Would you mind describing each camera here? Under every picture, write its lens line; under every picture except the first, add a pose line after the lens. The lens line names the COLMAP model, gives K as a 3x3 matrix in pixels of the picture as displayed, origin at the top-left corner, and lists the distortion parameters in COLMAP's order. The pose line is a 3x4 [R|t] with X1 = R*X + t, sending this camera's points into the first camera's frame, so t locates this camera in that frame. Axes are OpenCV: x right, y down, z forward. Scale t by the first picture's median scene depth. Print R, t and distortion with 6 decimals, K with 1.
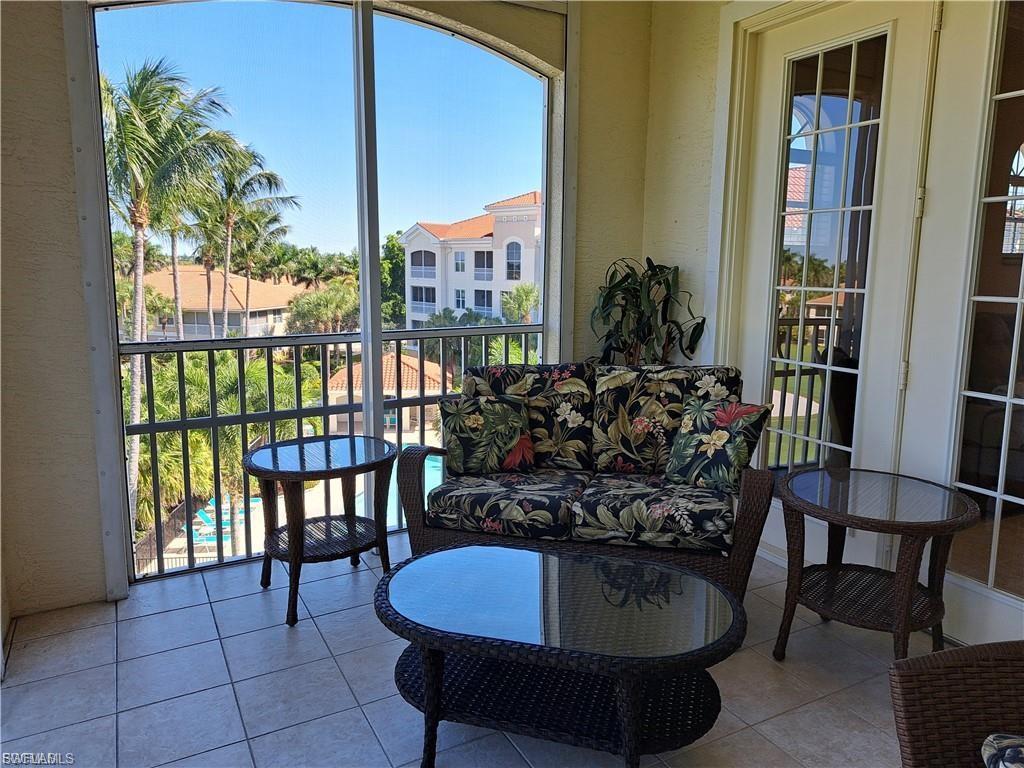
lens RADIAL K [[738.8, 0, 512.0], [0, 738.8, 384.0], [0, 0, 1]] dist [0.066540, -0.002166]
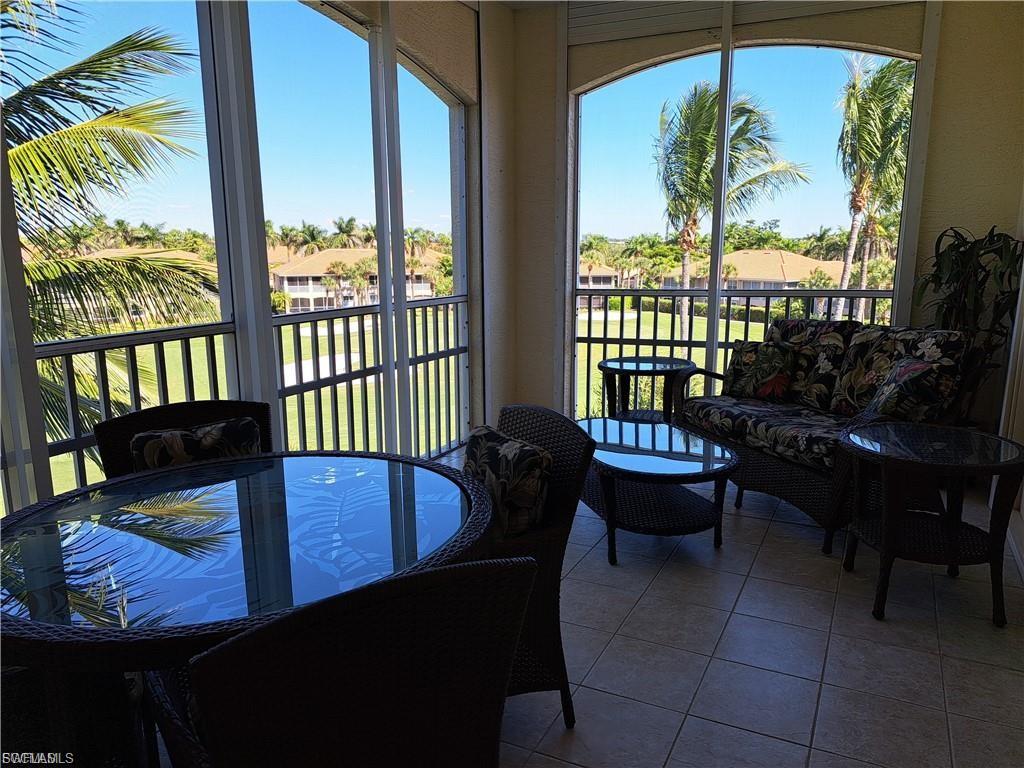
lens RADIAL K [[738.8, 0, 512.0], [0, 738.8, 384.0], [0, 0, 1]] dist [0.066540, -0.002166]
pose [[0.574091, 0.144921, -0.805864, 0.782032], [-0.128659, 0.987952, 0.086010, 0.037144], [0.808620, 0.054304, 0.585820, -0.104590]]
